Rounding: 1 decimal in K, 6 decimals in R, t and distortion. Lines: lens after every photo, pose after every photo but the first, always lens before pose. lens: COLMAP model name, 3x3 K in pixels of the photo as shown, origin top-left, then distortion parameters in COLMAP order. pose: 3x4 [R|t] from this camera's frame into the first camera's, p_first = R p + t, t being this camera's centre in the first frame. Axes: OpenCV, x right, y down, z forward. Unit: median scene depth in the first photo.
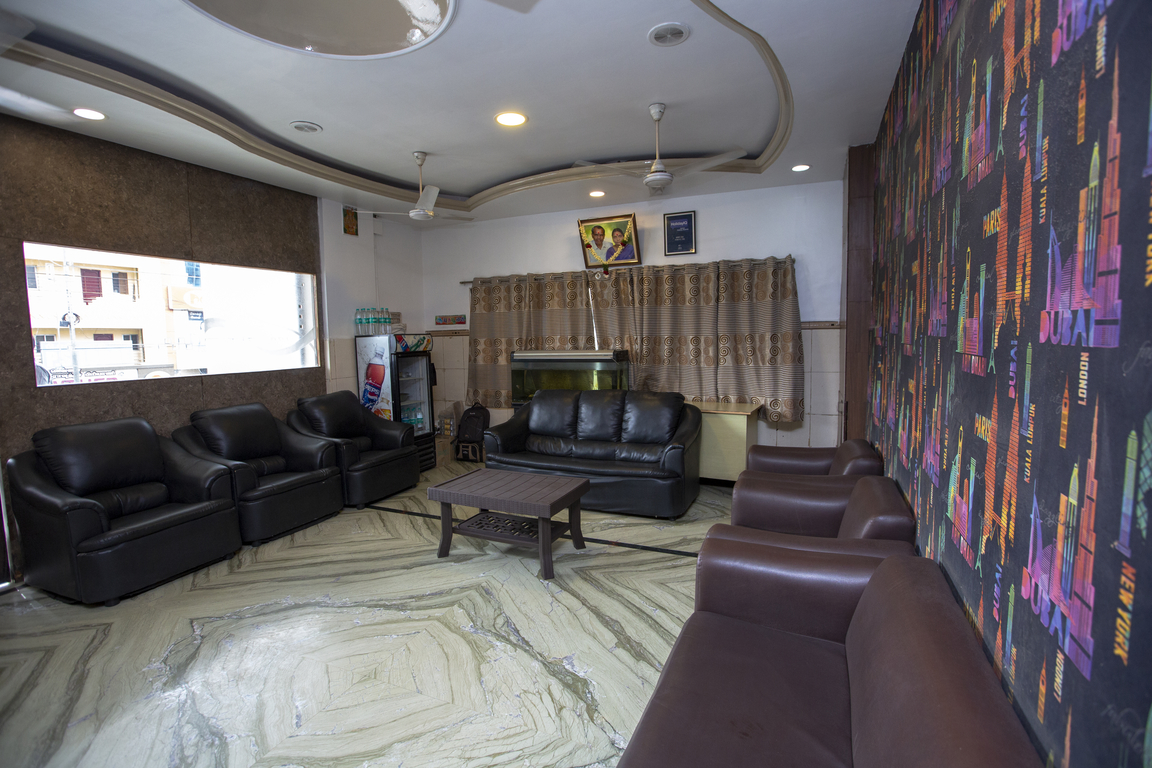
lens RADIAL K [[529.6, 0, 574.4], [0, 529.6, 384.1], [0, 0, 1]] dist [-0.032407, 0.003278]
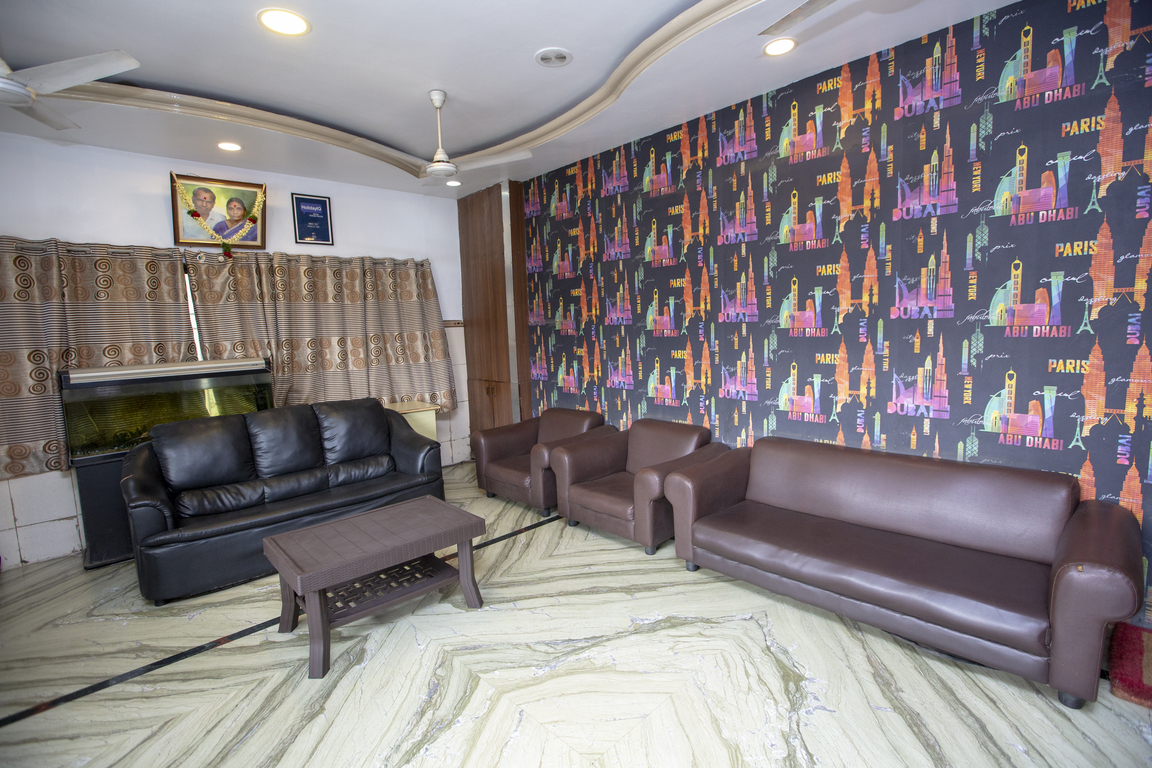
lens RADIAL K [[529.6, 0, 574.5], [0, 529.6, 385.8], [0, 0, 1]] dist [-0.032407, 0.003278]
pose [[0.380849, -0.103855, 0.918786, -0.492234], [0.115635, 0.991221, 0.064110, -0.021466], [-0.917378, 0.081828, 0.389514, 0.314733]]
